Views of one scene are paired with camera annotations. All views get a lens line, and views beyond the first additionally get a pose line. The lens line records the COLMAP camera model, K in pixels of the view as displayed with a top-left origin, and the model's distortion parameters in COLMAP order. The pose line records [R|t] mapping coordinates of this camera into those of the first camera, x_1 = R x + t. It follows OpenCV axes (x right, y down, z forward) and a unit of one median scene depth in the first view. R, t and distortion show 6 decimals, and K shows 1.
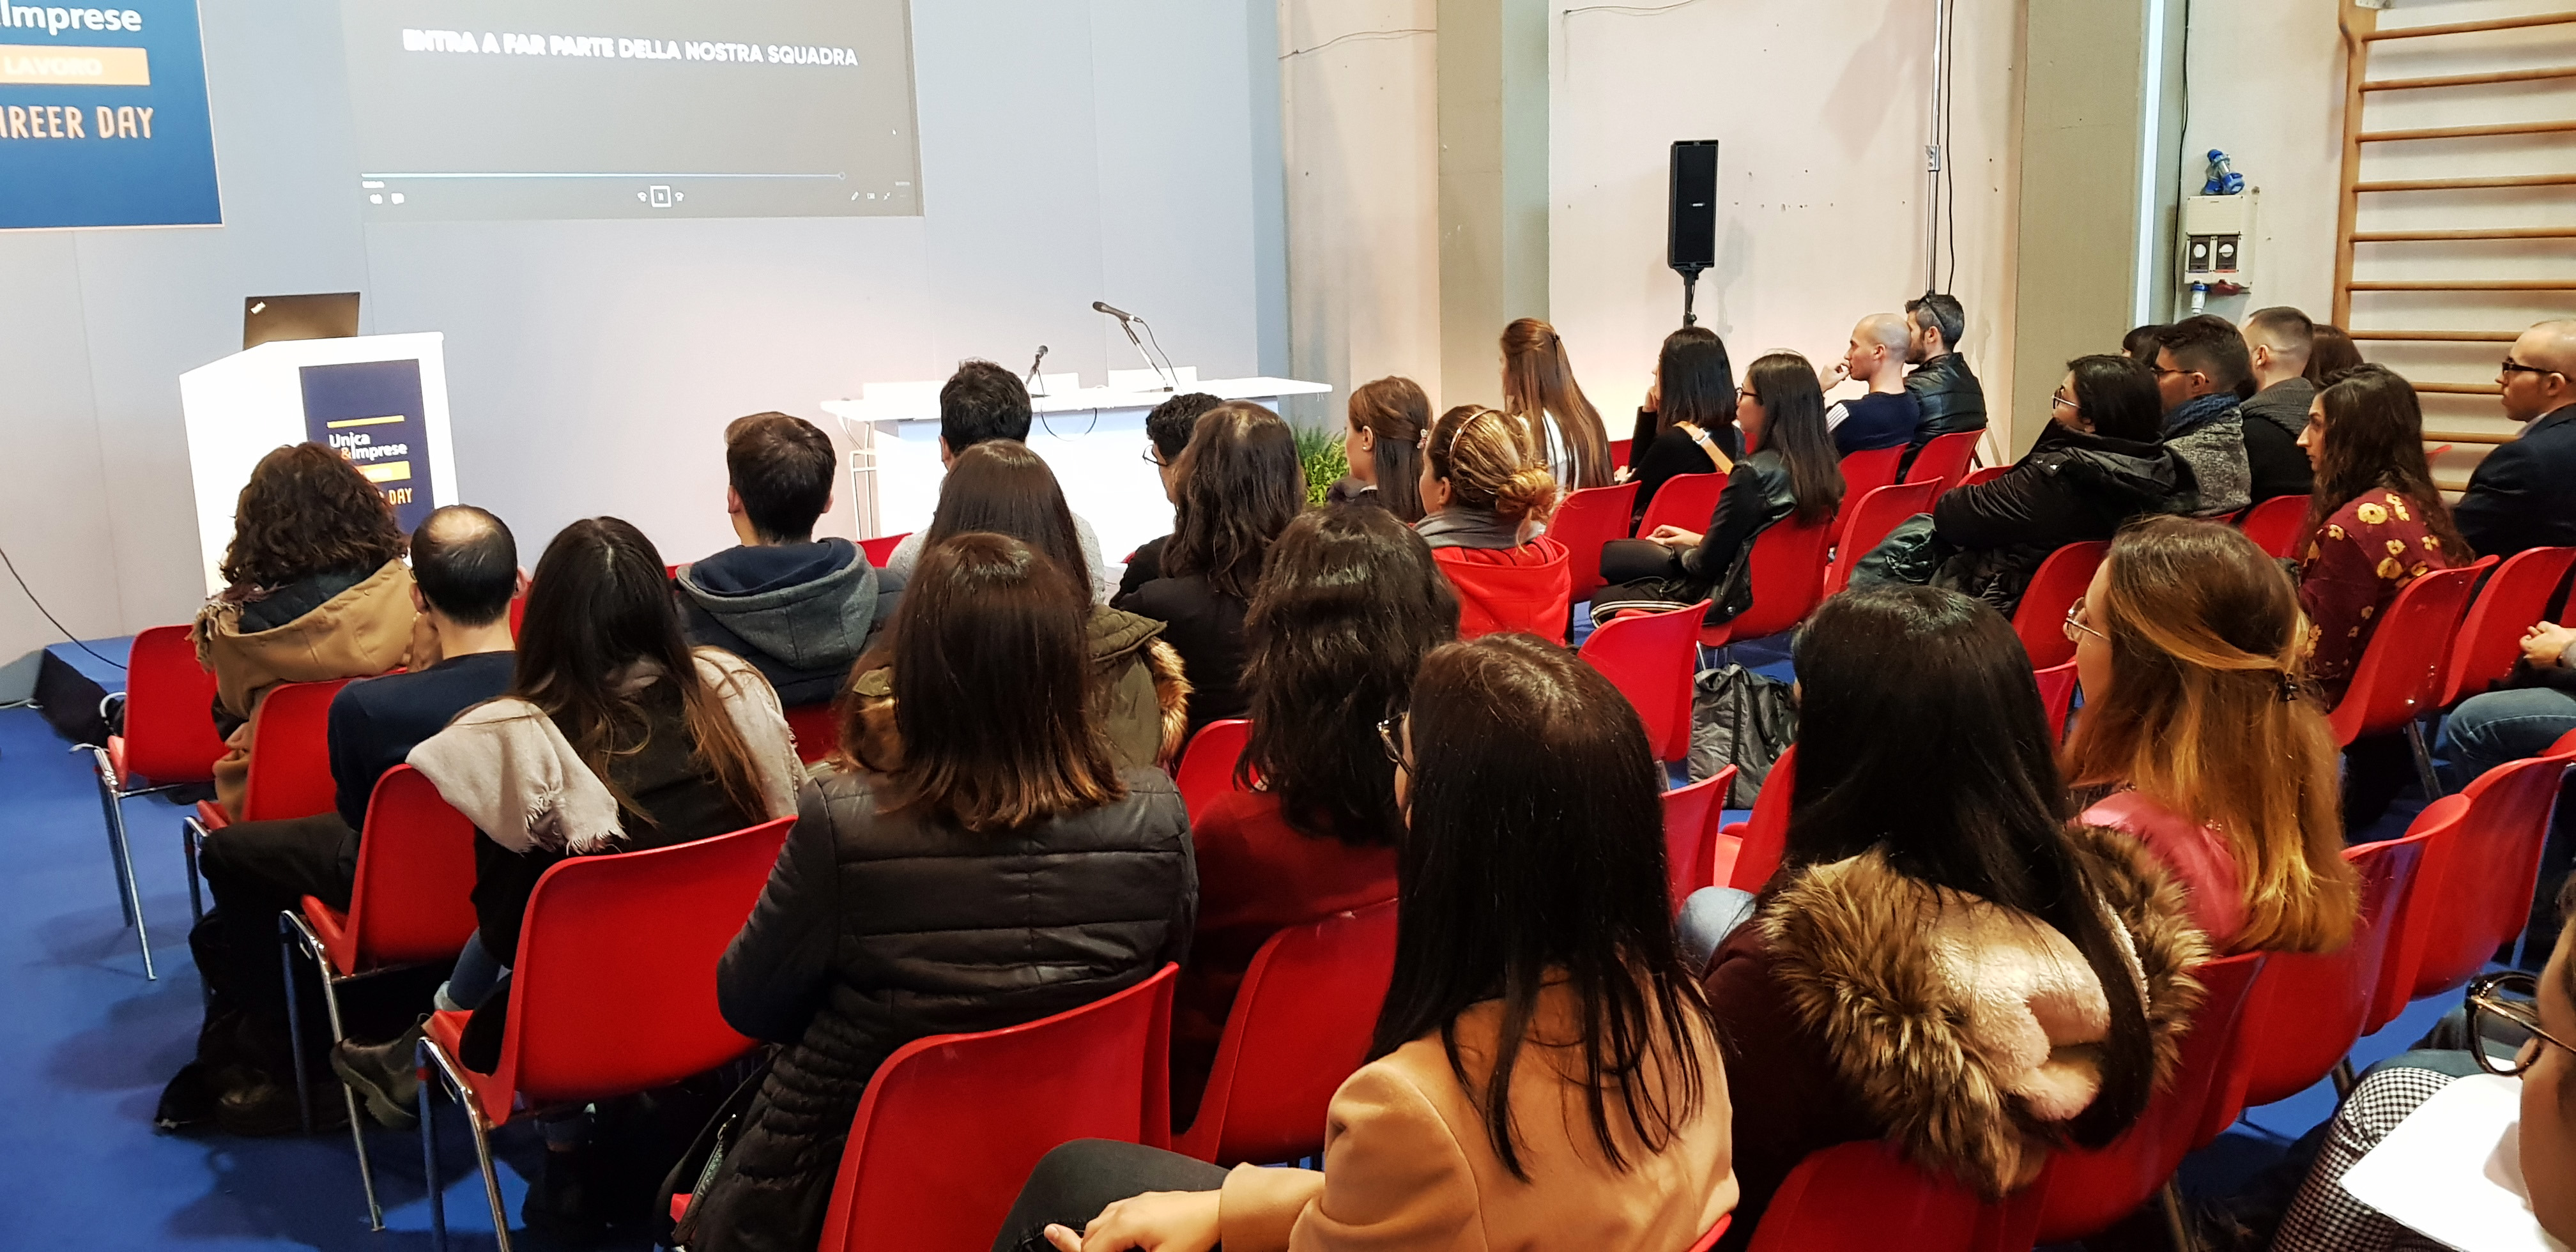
lens RADIAL K [[2002.1, 0, 1304.5], [0, 2002.1, 631.1], [0, 0, 1]] dist [0.016992, -0.049418]
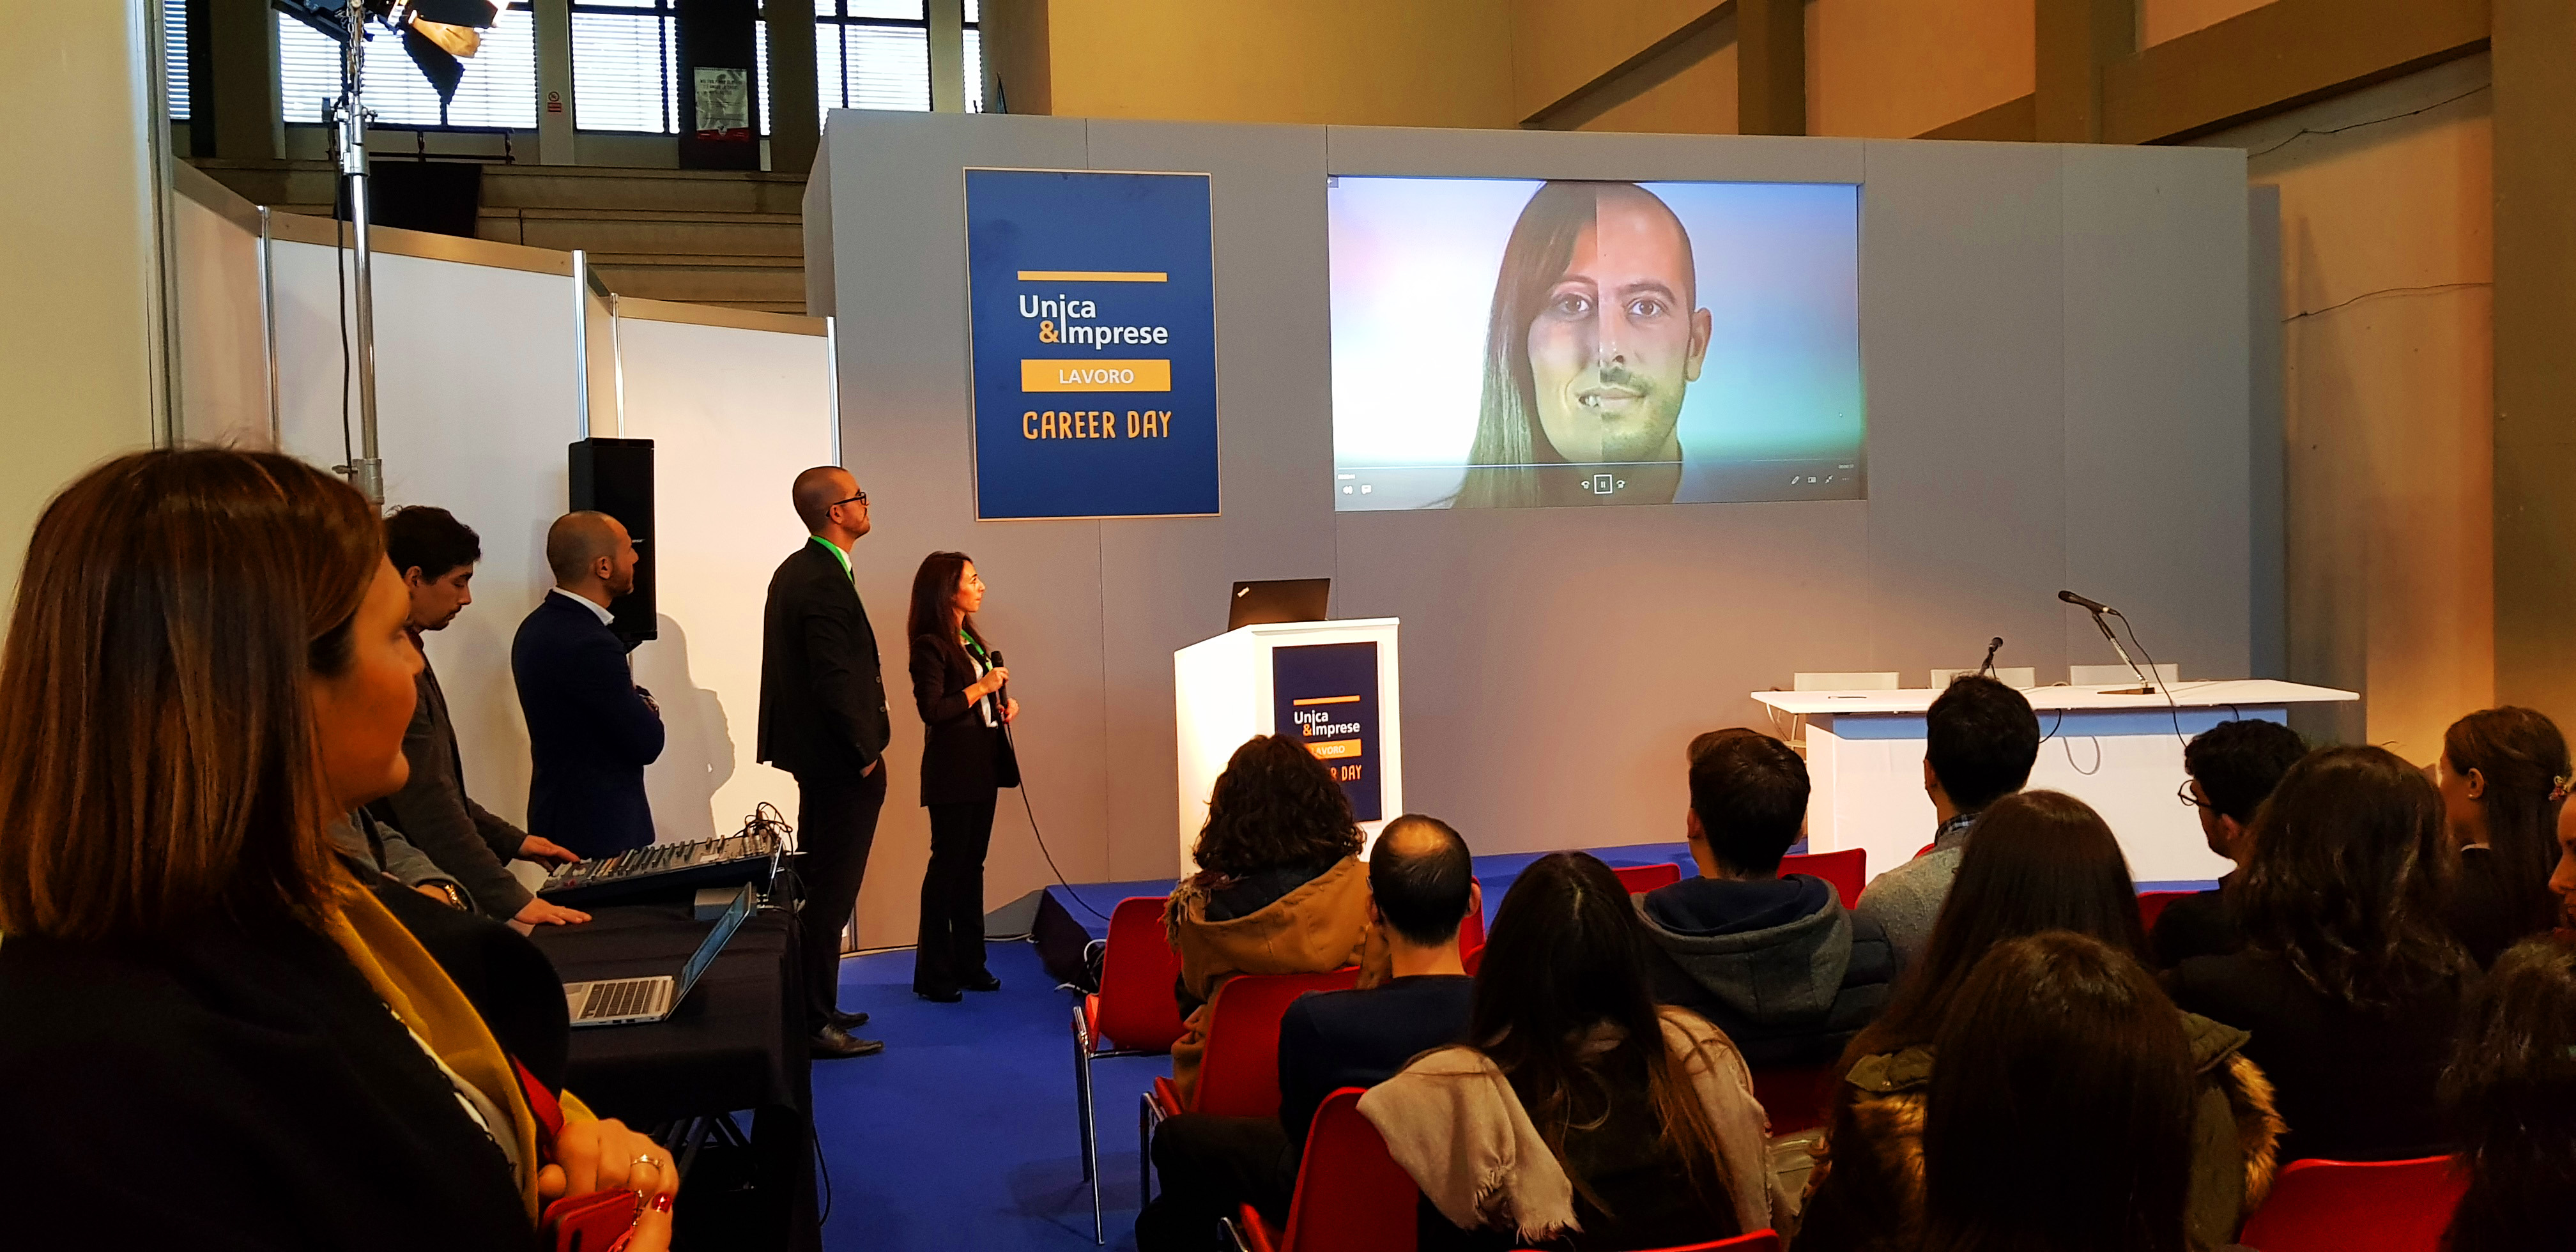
lens RADIAL K [[2002.1, 0, 1304.5], [0, 2002.1, 631.1], [0, 0, 1]] dist [0.016992, -0.049418]
pose [[0.903752, 0.020966, -0.427542, -0.052933], [-0.077549, 0.990292, -0.115364, -0.031404], [0.420973, 0.137416, 0.896604, 0.086325]]
